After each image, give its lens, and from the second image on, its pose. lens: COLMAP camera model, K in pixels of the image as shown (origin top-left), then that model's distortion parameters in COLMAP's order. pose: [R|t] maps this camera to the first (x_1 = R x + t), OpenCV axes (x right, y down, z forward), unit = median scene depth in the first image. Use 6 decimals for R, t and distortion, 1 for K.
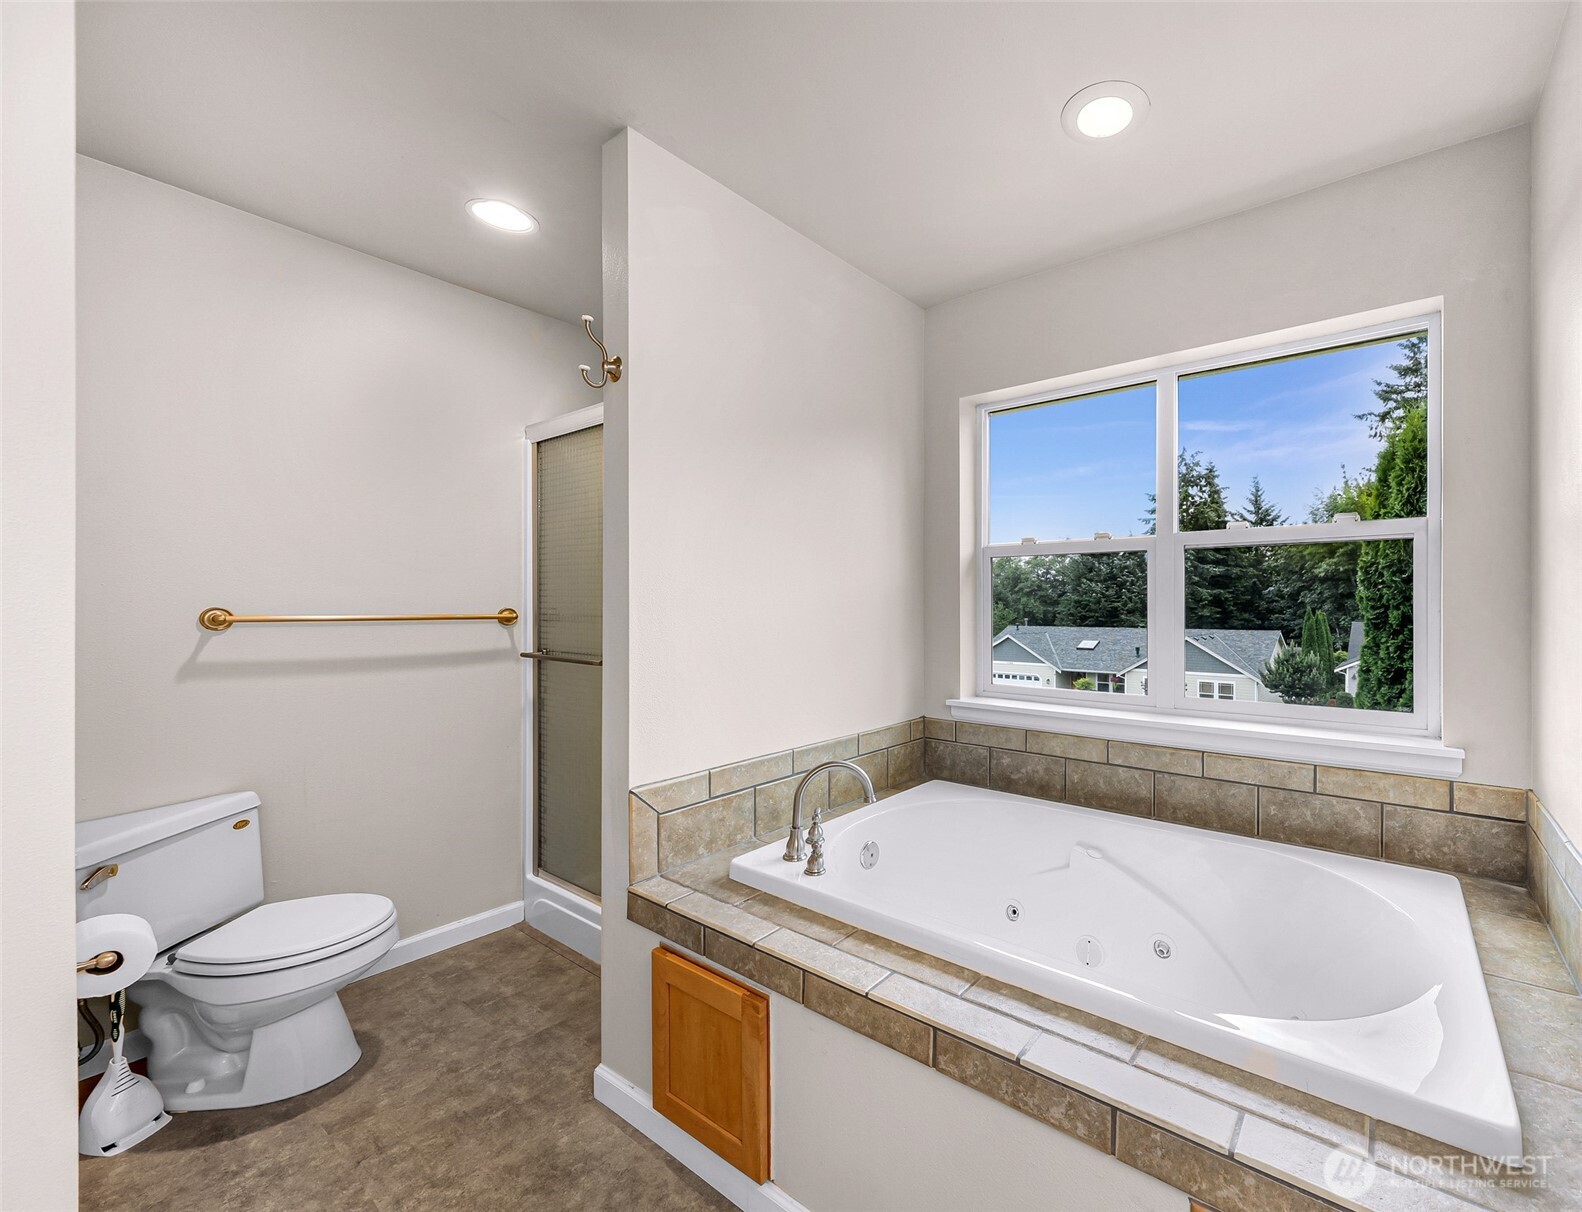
lens RADIAL K [[663.9, 0, 791.0], [0, 663.9, 605.9], [0, 0, 1]] dist [0.001480, -0.000090]
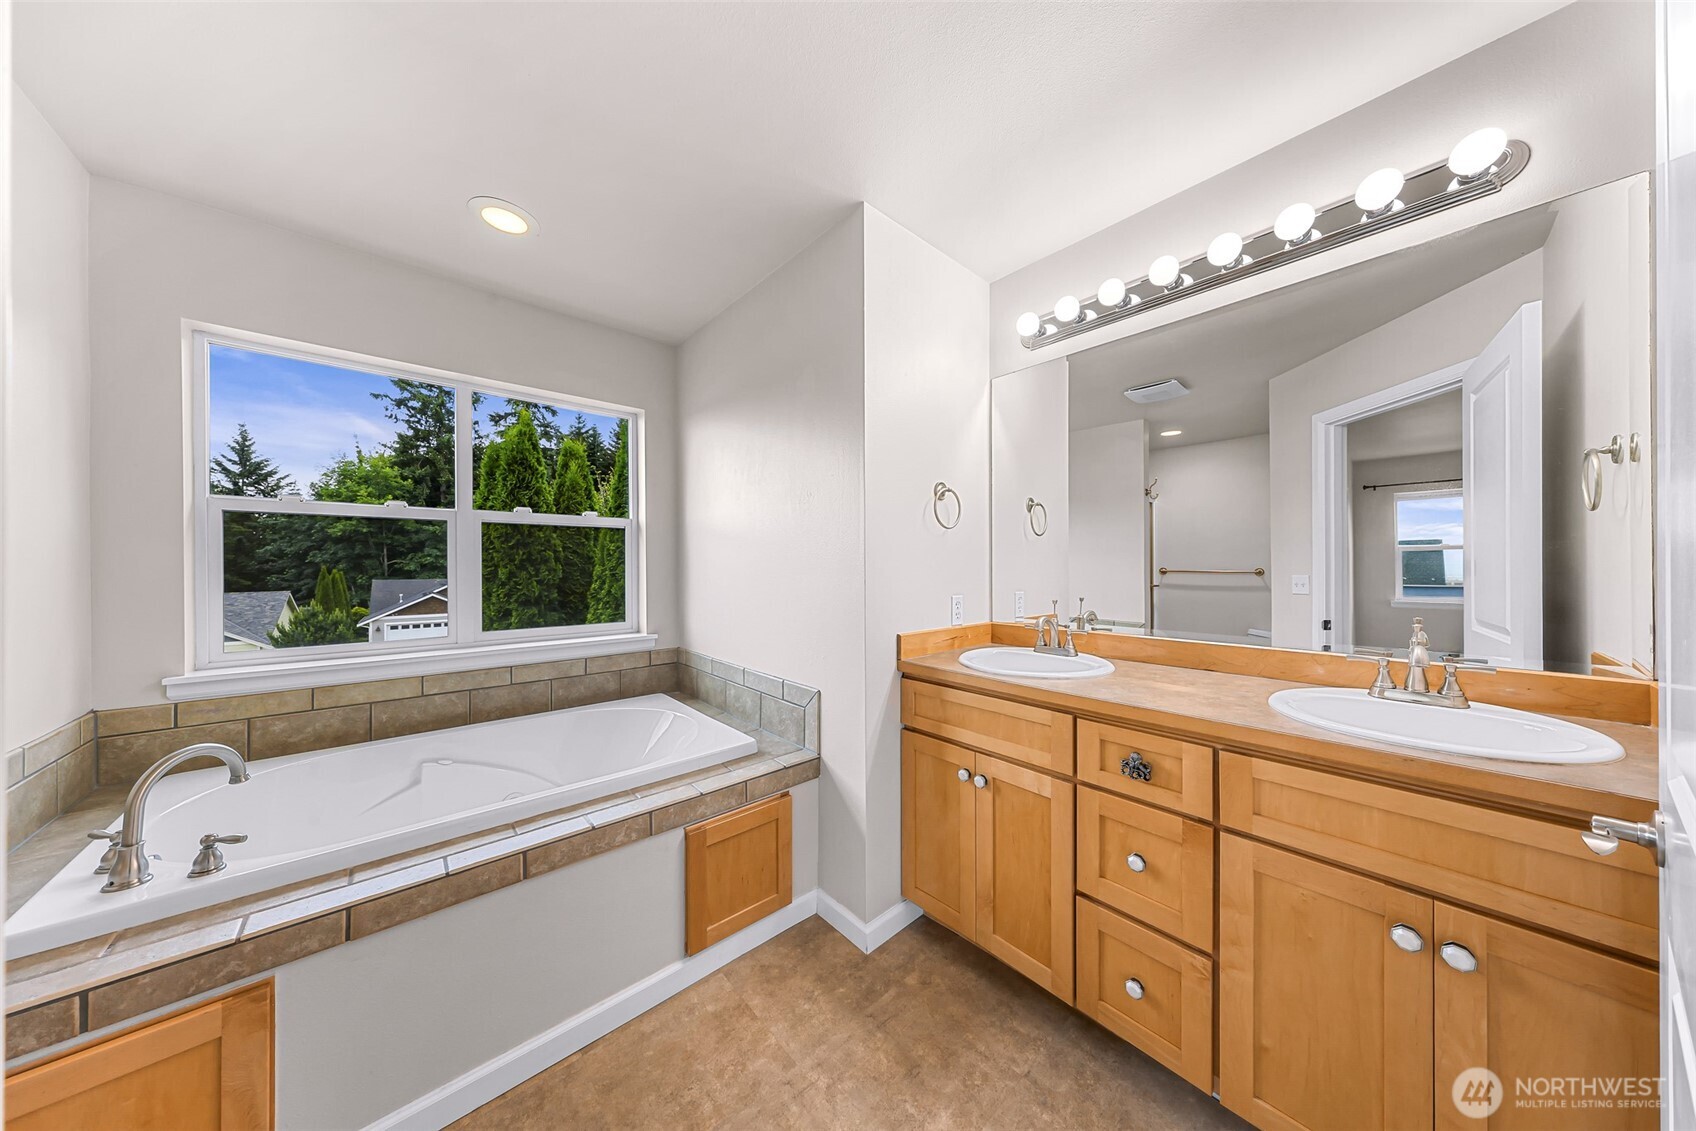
lens RADIAL K [[786.5, 0, 849.1], [0, 786.5, 565.3], [0, 0, 1]] dist [0.002304, 0.000538]
pose [[0.160274, 0.000803, 0.987072, -0.606618], [0.000653, 0.999999, -0.000920, 0.002319], [-0.987072, 0.000792, 0.160274, 0.006768]]
